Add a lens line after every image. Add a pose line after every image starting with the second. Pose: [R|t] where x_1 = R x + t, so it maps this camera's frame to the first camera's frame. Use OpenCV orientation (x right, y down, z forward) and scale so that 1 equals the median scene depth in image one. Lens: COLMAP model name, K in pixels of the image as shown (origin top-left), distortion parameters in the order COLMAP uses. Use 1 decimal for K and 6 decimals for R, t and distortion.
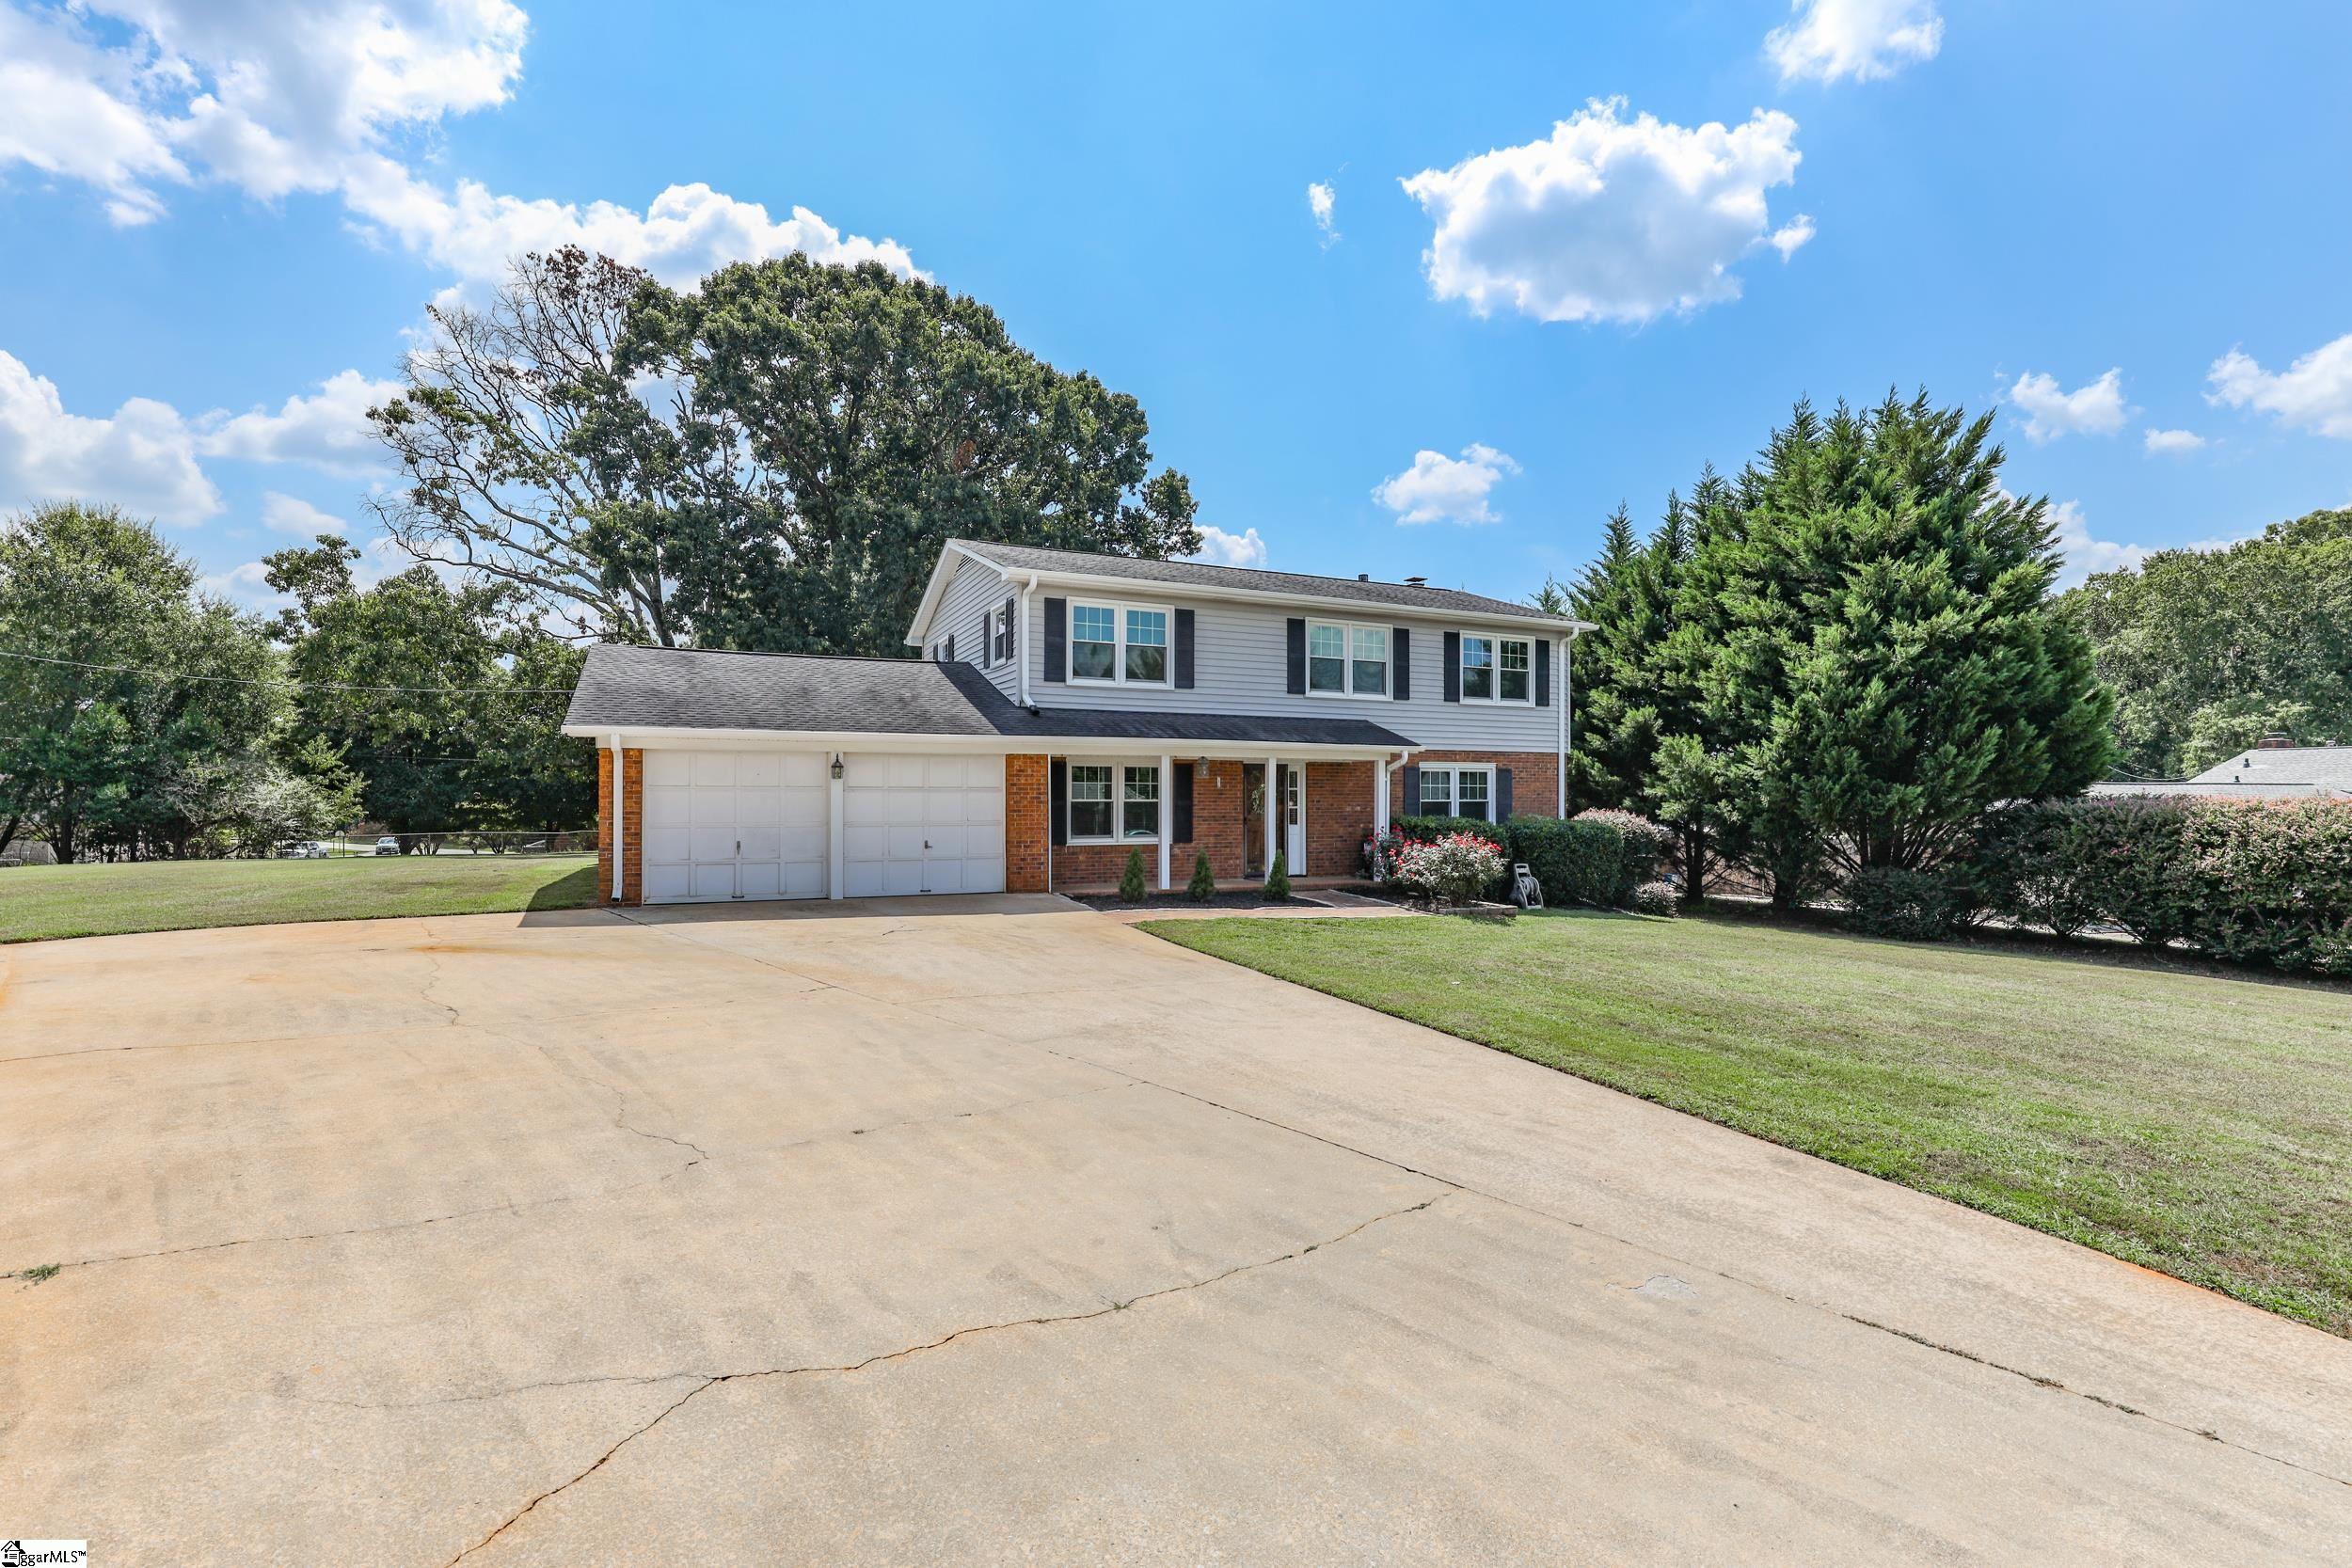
lens RADIAL K [[1069.5, 0, 1183.9], [0, 1069.5, 789.6], [0, 0, 1]] dist [-0.037877, 0.007939]
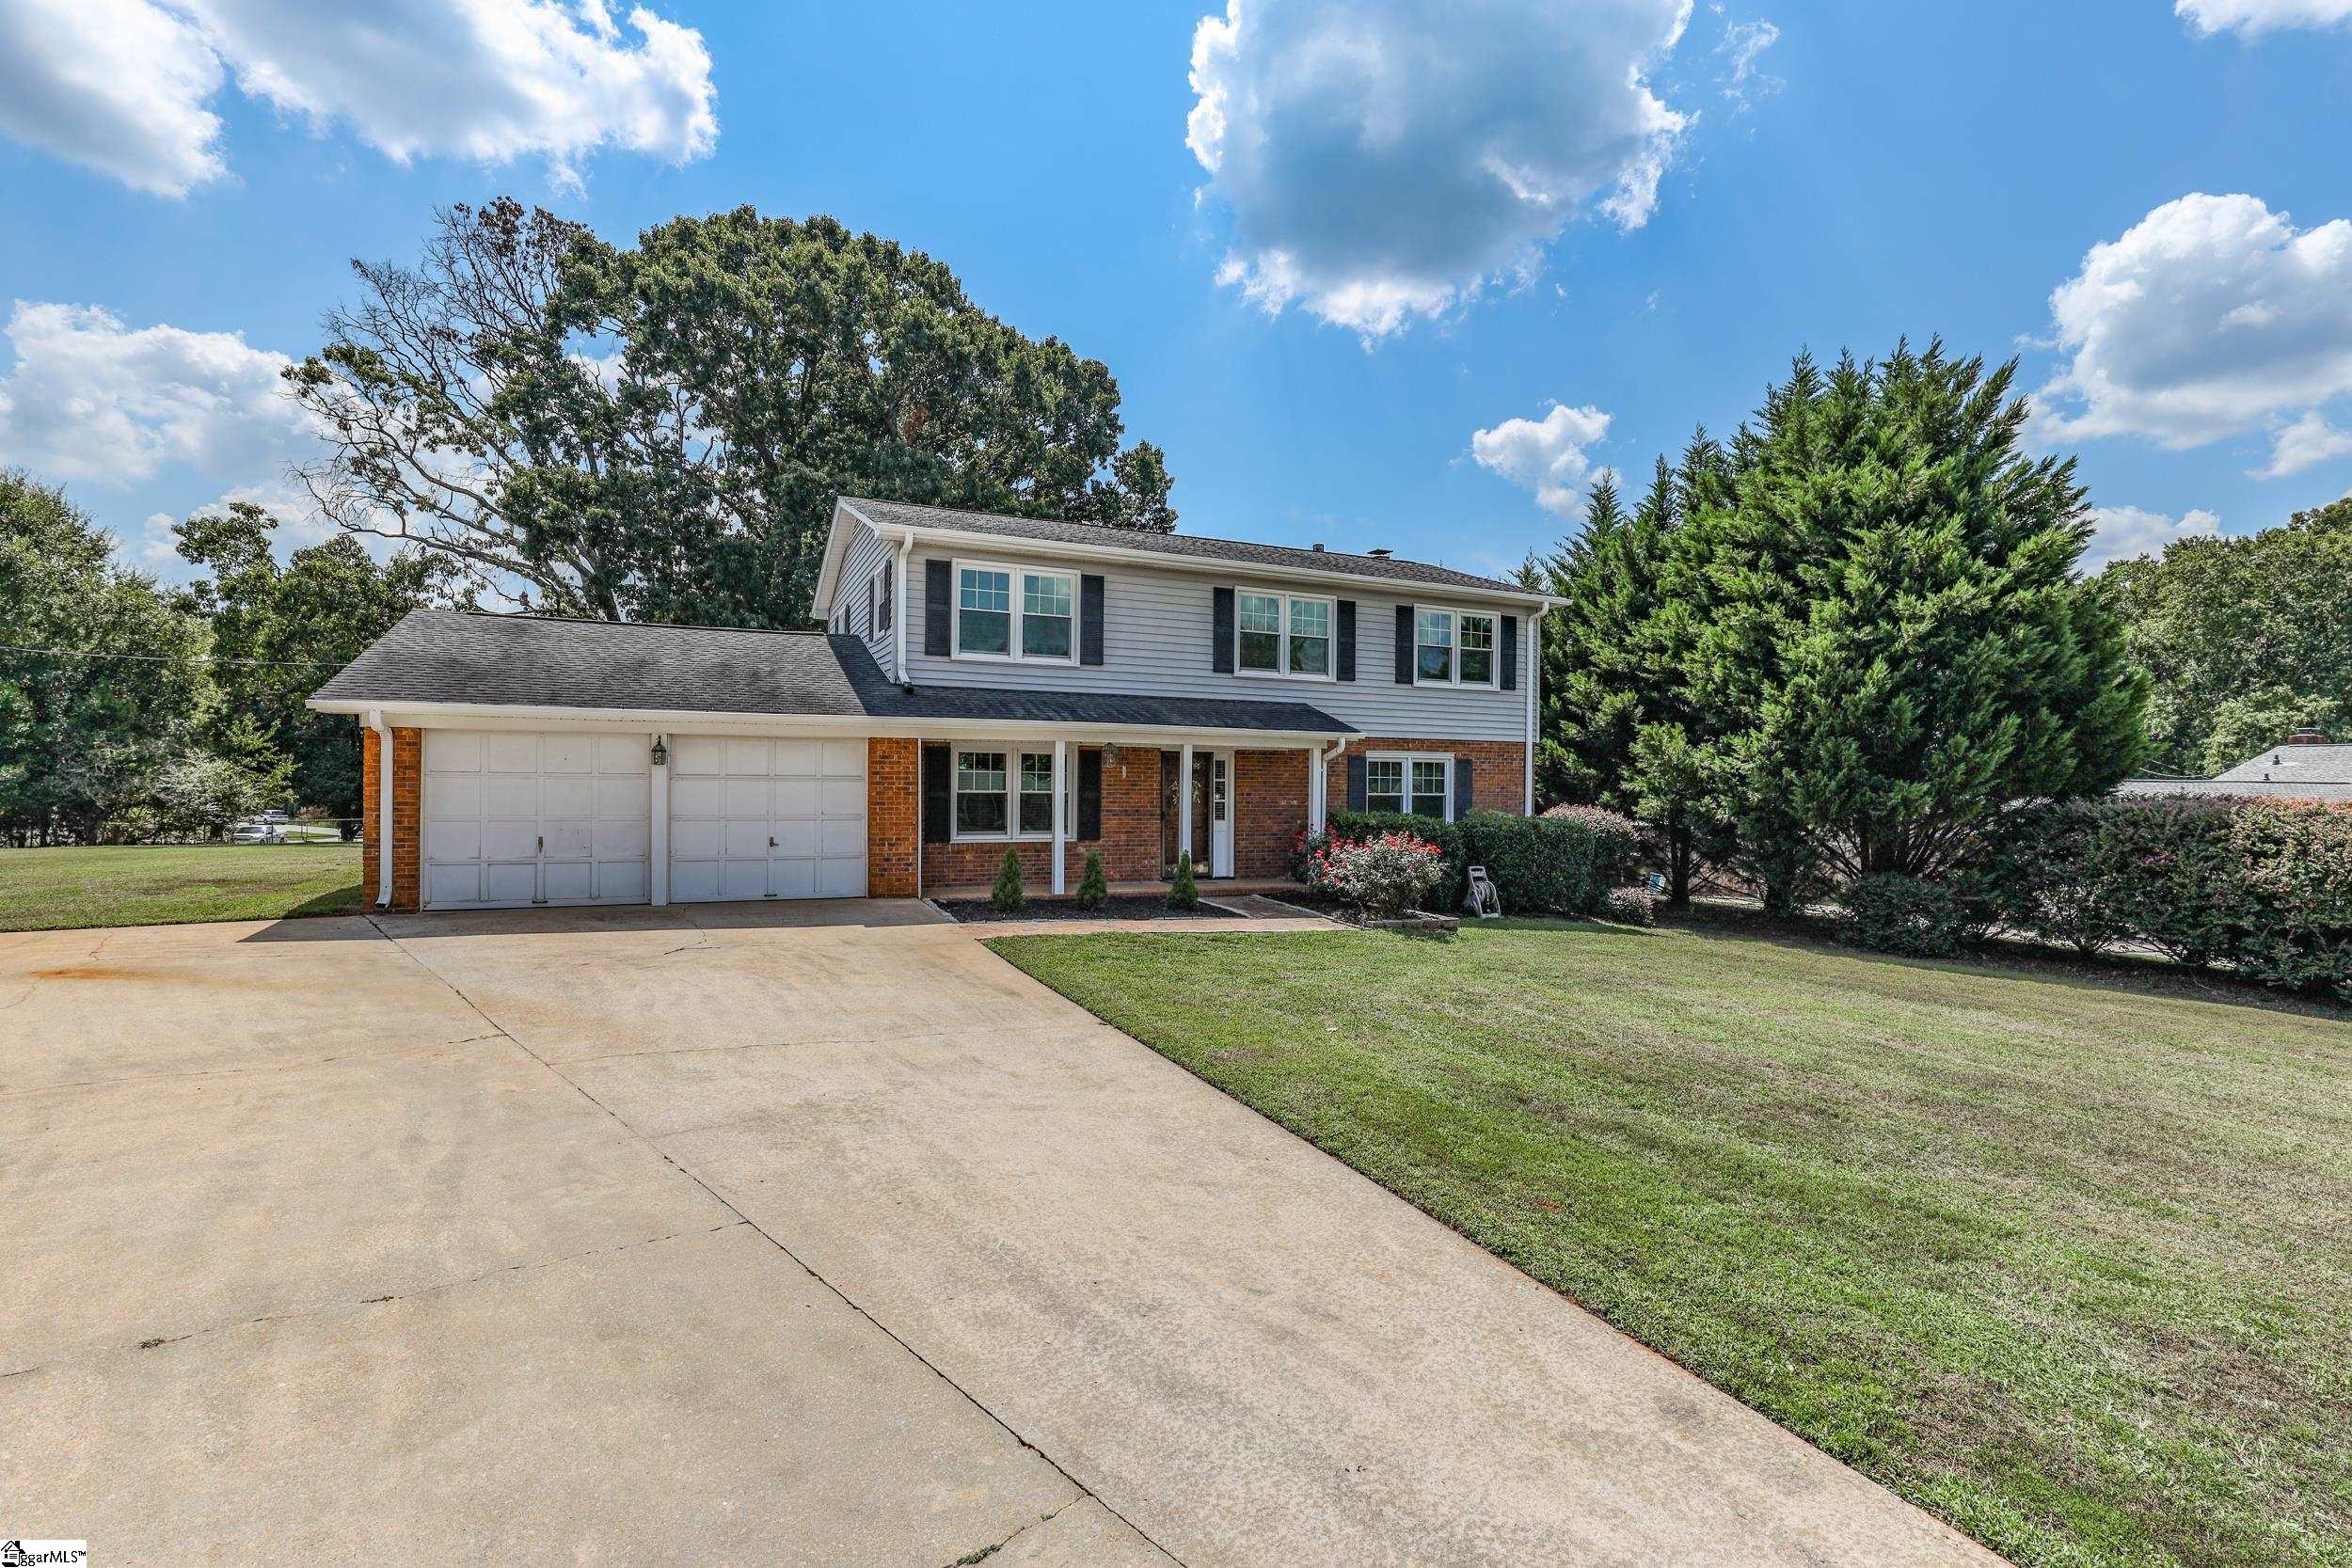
lens RADIAL K [[1079.4, 0, 1186.0], [0, 1079.4, 789.6], [0, 0, 1]] dist [-0.038584, 0.008948]
pose [[0.999971, 0.007650, -0.000062, 0.071013], [-0.007648, 0.999916, 0.010485, -0.001834], [0.000142, -0.010484, 0.999945, 0.099570]]
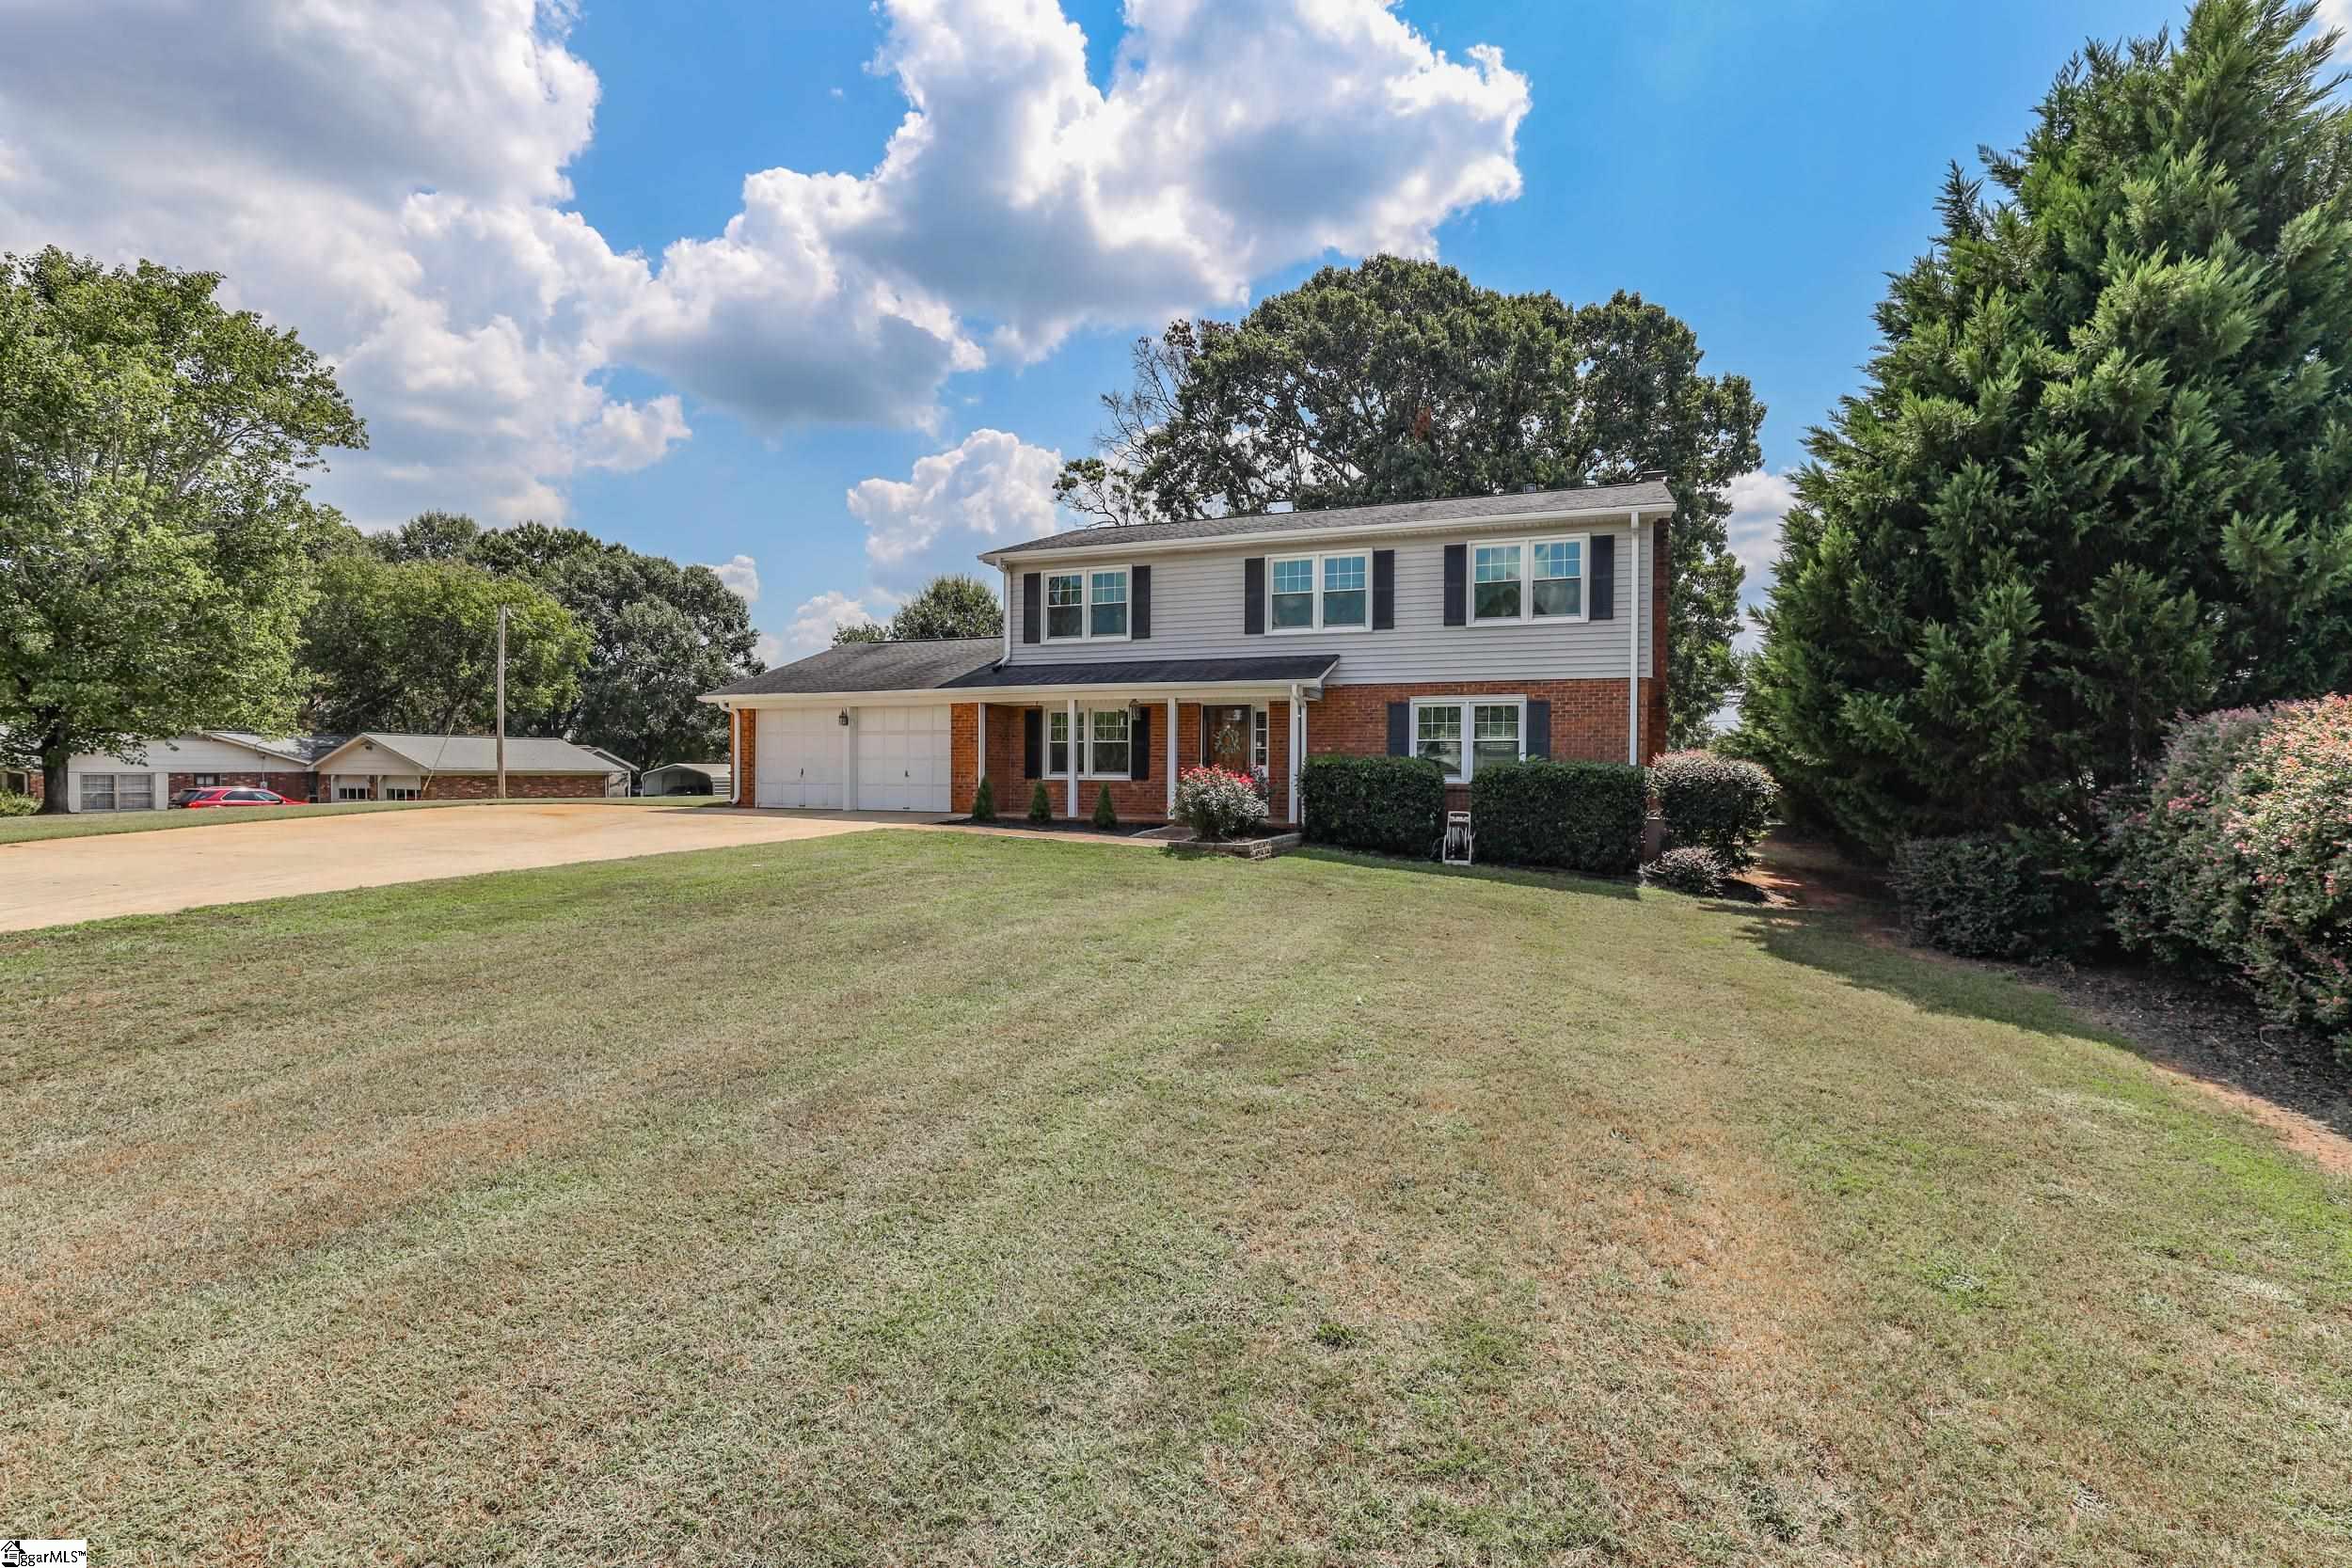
lens RADIAL K [[1069.5, 0, 1183.9], [0, 1069.5, 789.6], [0, 0, 1]] dist [-0.037877, 0.007939]
pose [[0.684477, 0.016637, -0.728845, 0.745893], [0.000648, 0.999725, 0.023428, 0.030587], [0.729034, -0.016508, 0.684278, 0.253627]]
